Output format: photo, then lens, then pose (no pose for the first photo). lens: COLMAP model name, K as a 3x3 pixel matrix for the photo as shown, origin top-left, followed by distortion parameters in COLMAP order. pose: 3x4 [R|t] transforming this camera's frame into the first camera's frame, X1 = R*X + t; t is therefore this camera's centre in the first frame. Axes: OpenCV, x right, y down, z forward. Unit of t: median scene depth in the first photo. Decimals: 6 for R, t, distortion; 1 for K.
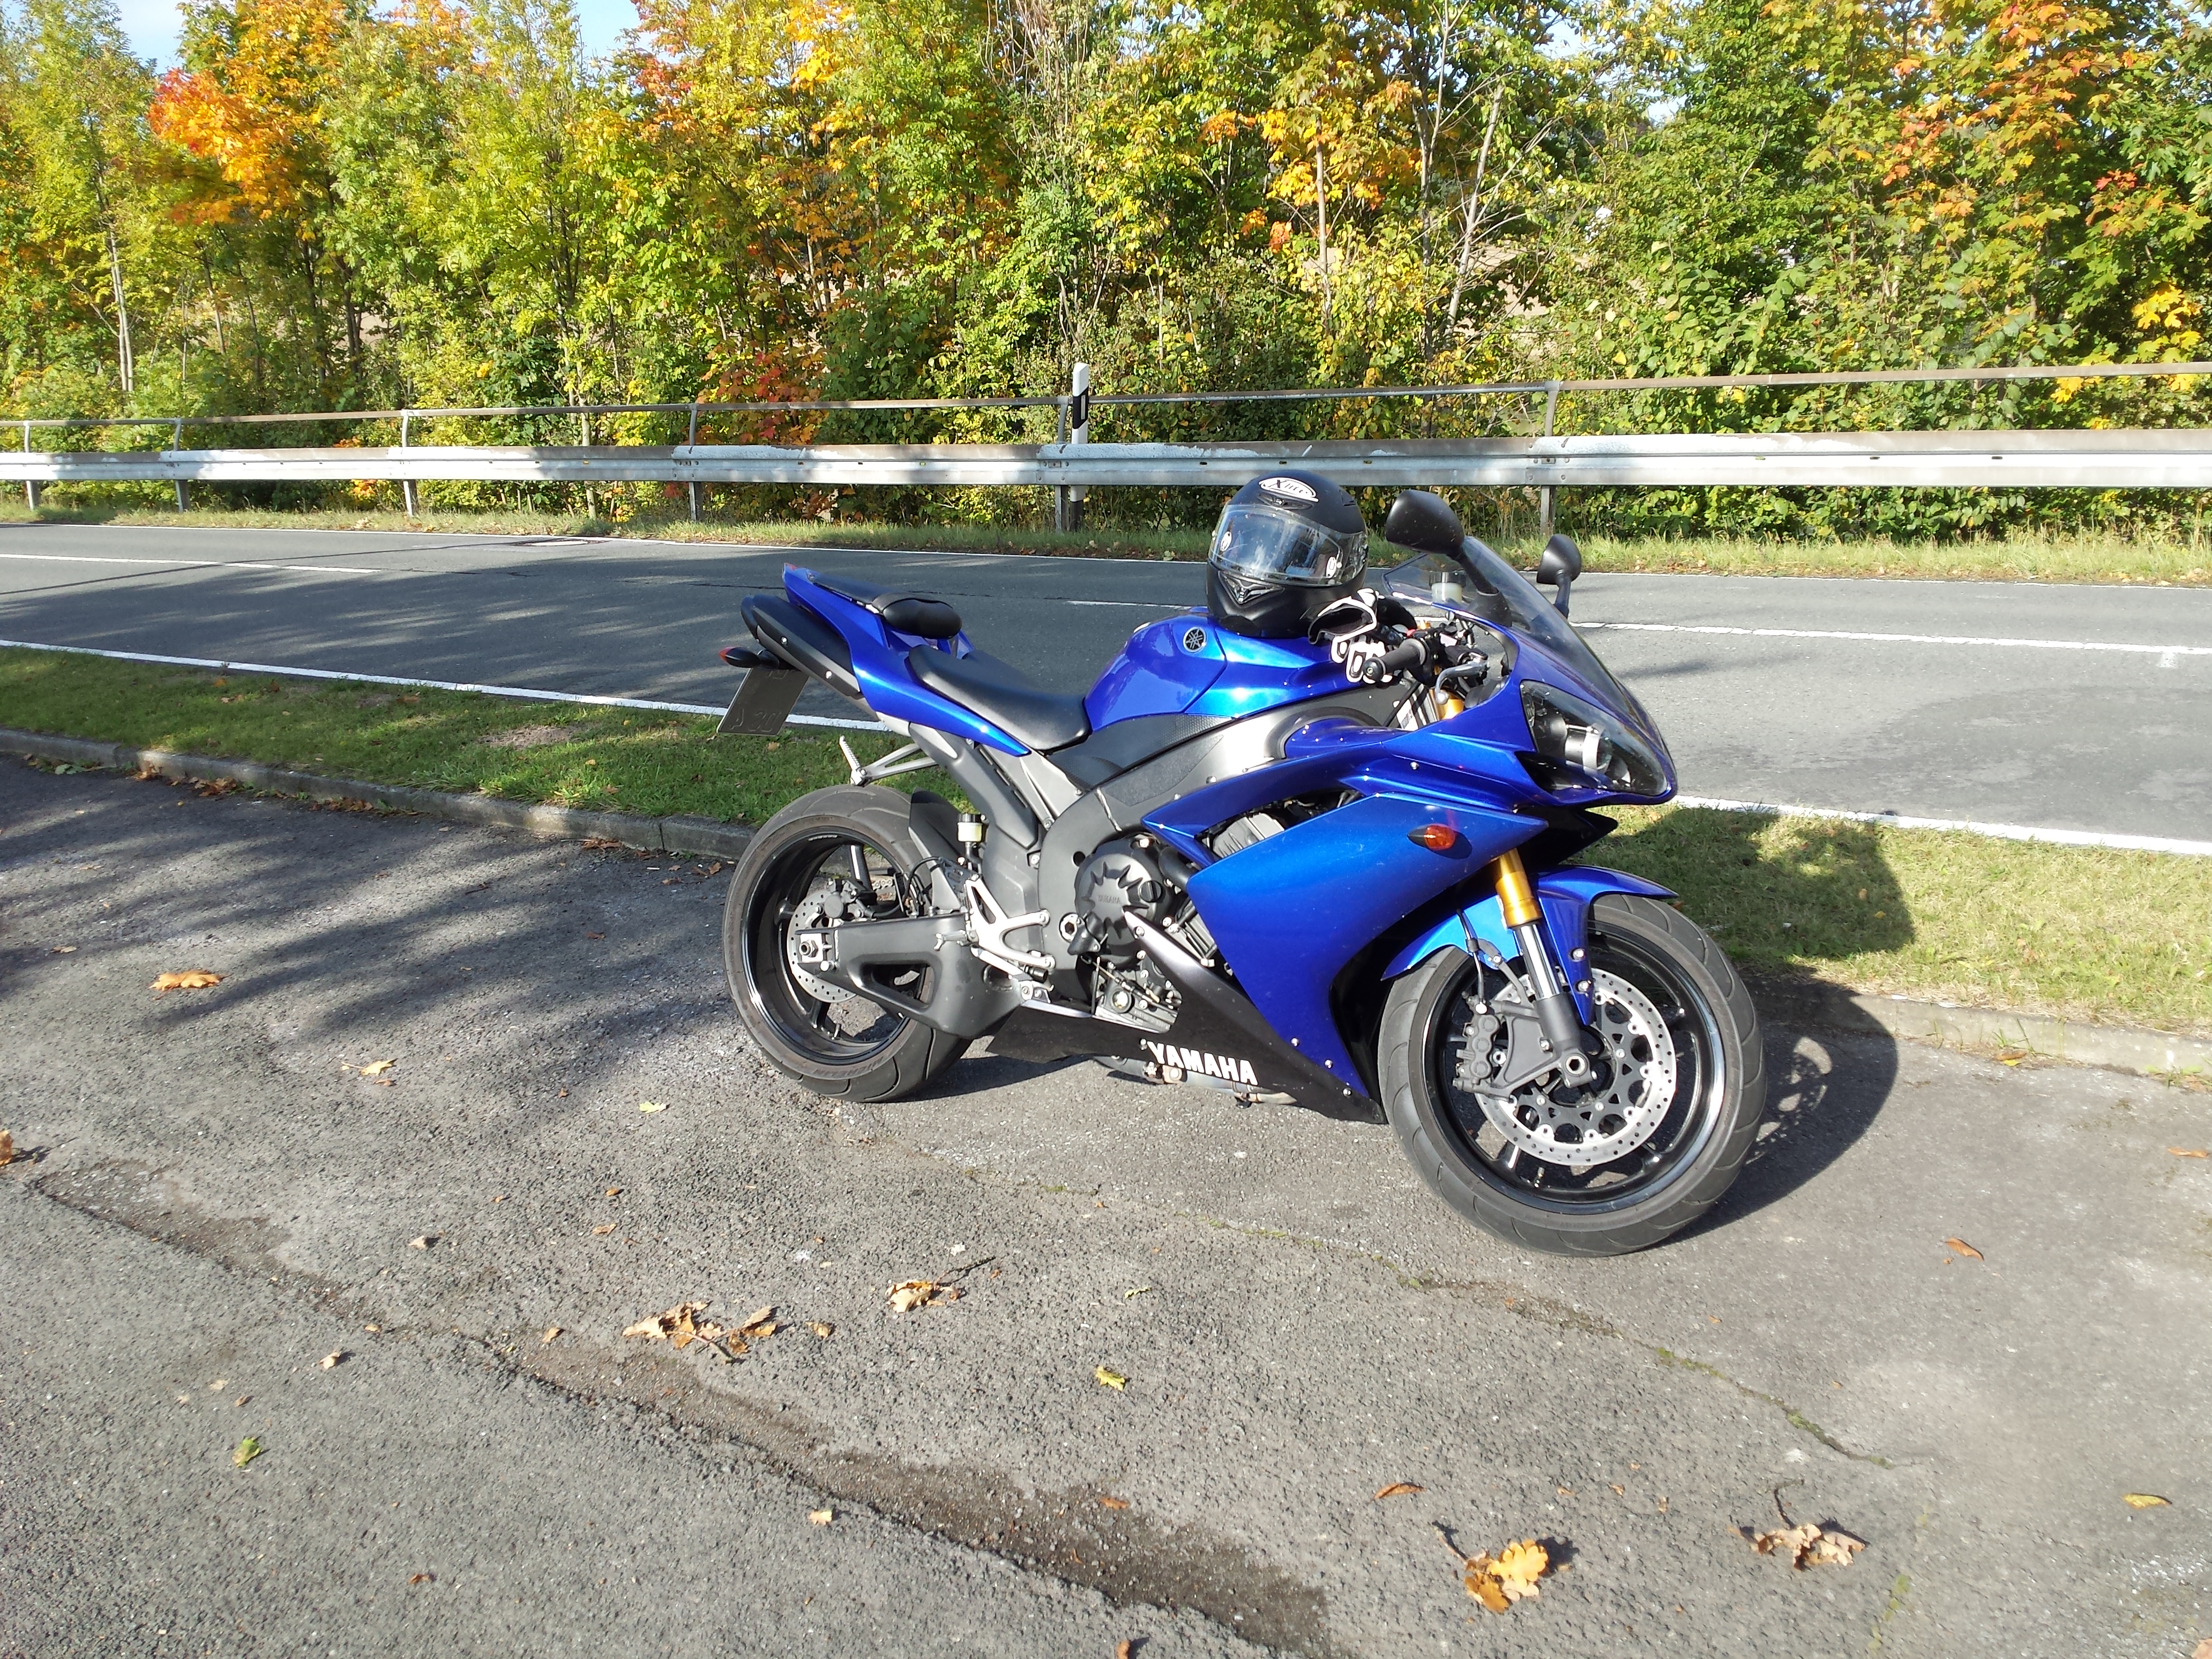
lens RADIAL K [[1979.0, 0, 1106.0], [0, 1979.0, 829.5], [0, 0, 1]] dist [0.091395, -0.178074]
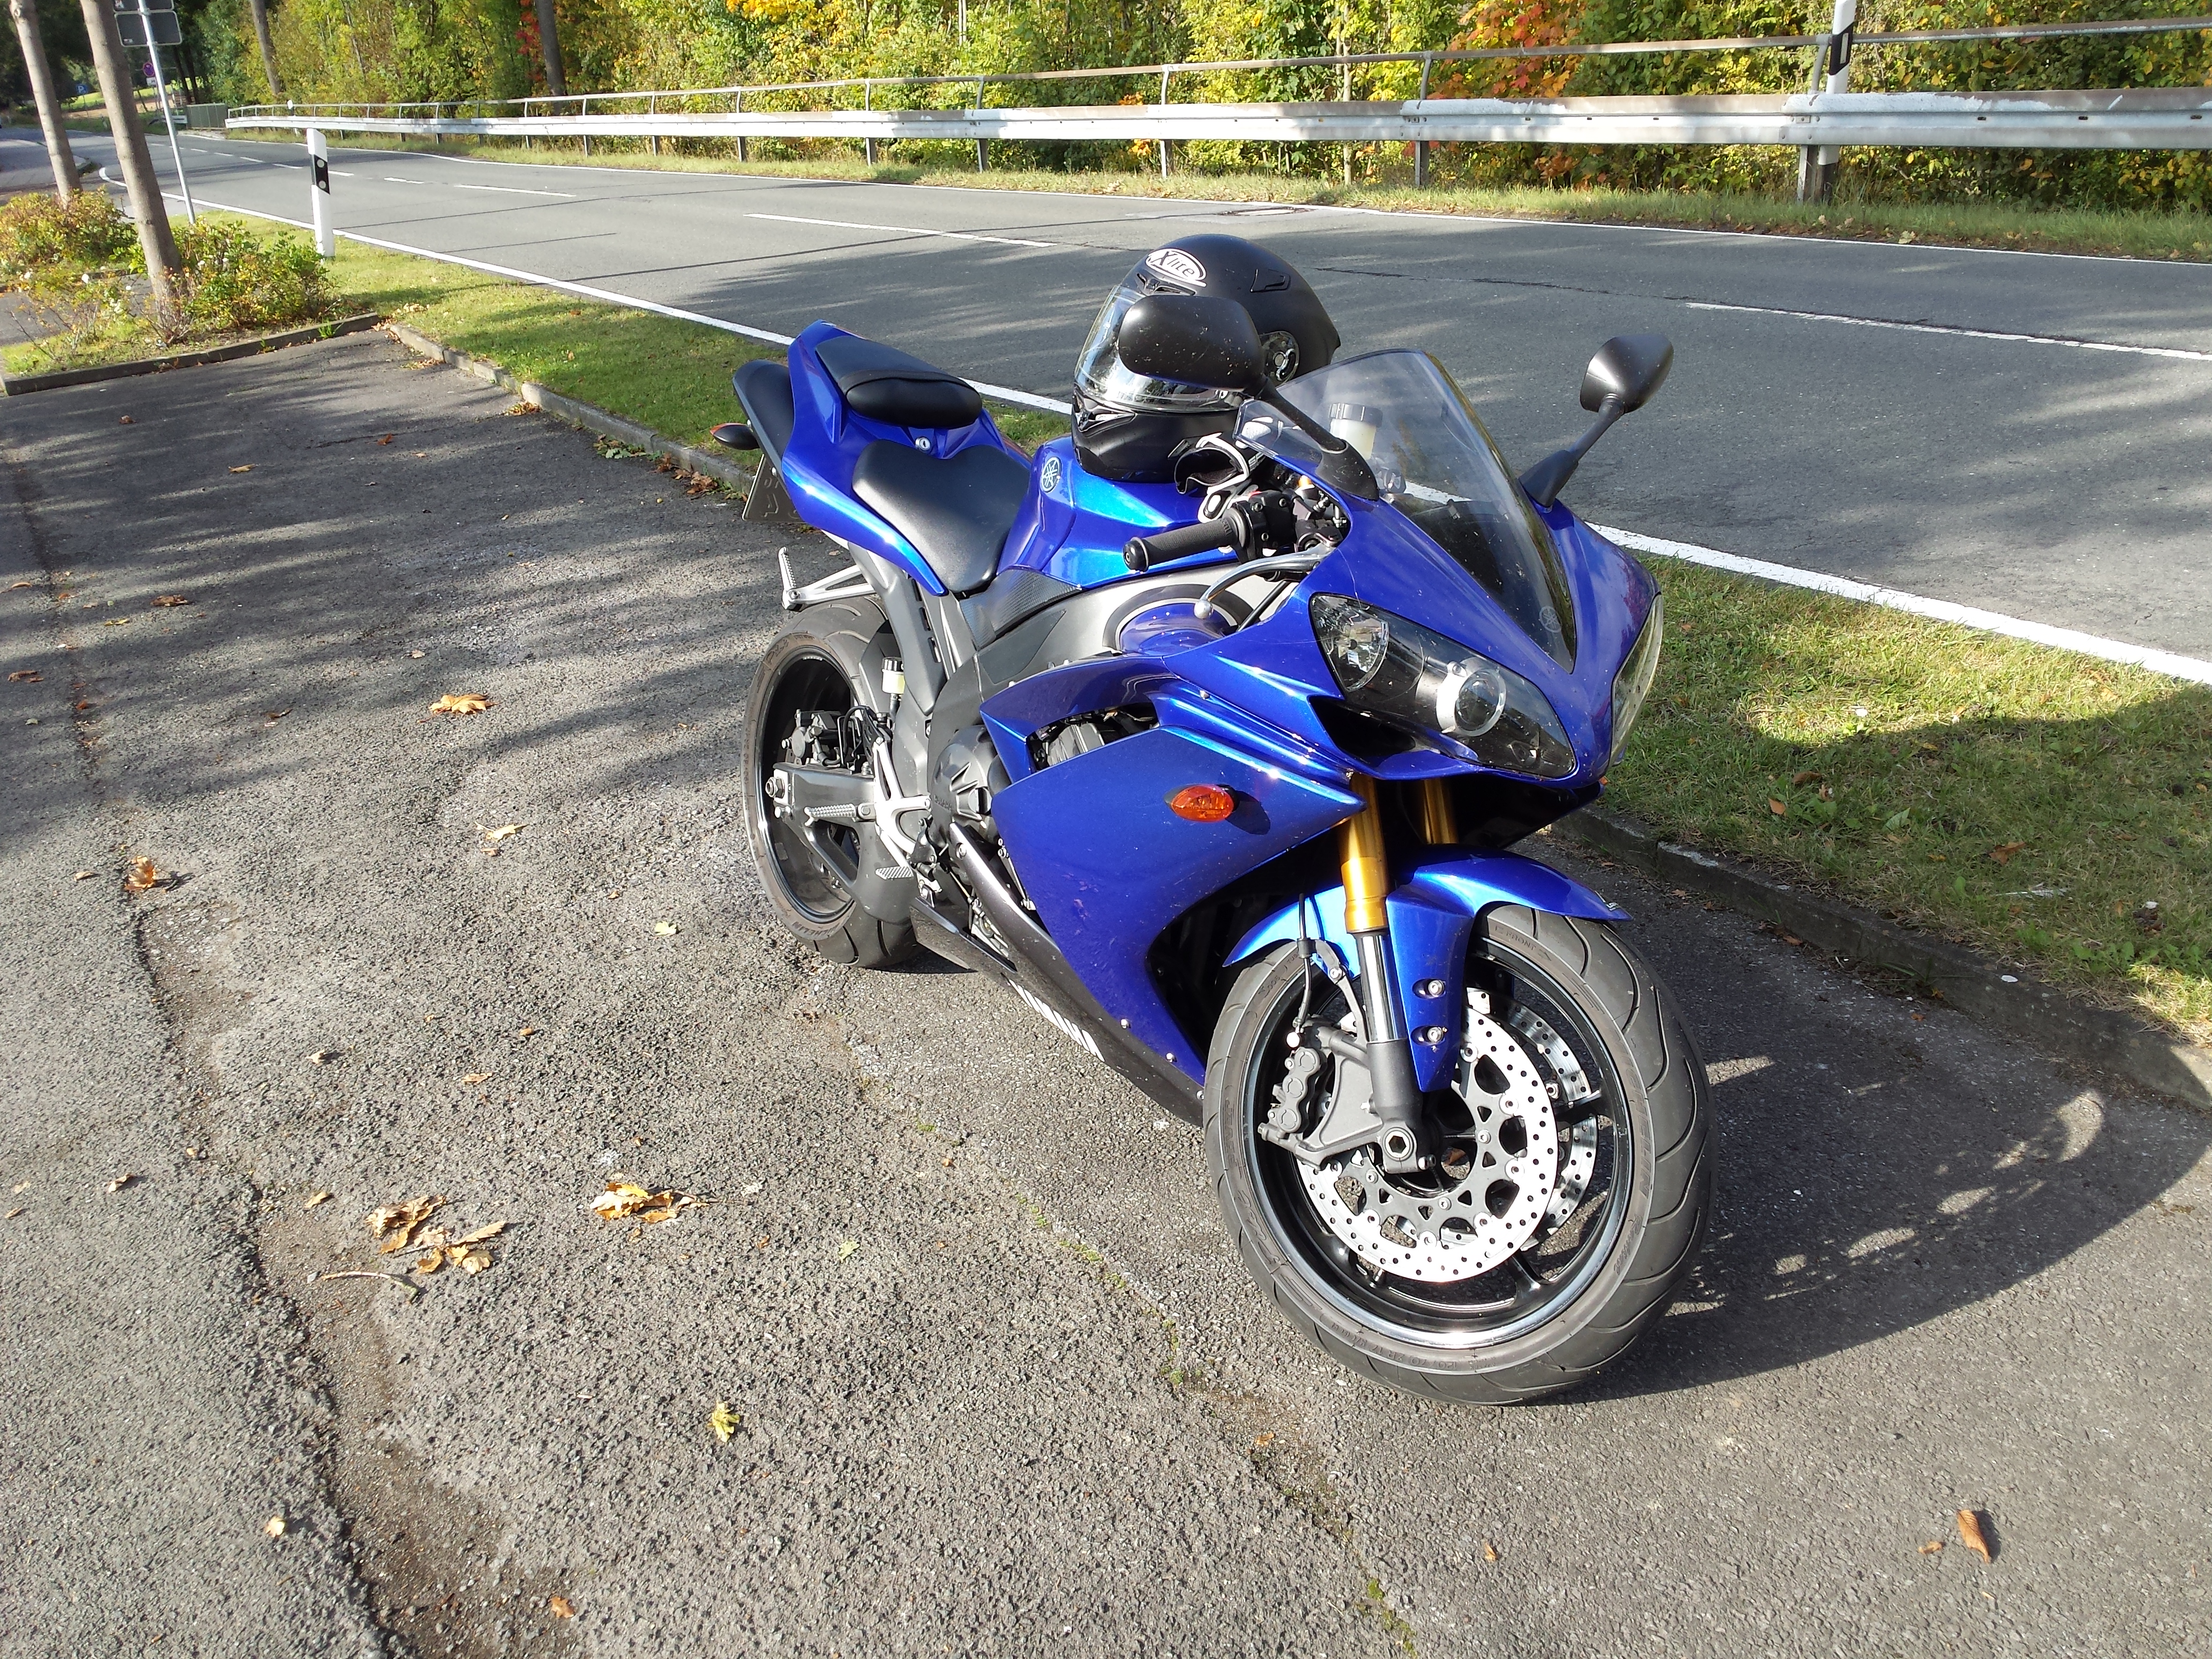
lens RADIAL K [[1987.5, 0, 1106.0], [0, 1987.5, 829.5], [0, 0, 1]] dist [0.064447, -0.091424]
pose [[0.907895, 0.134371, -0.397077, 0.085746], [-0.066518, 0.981411, 0.180019, -0.022938], [0.413886, -0.137026, 0.899957, 0.072964]]
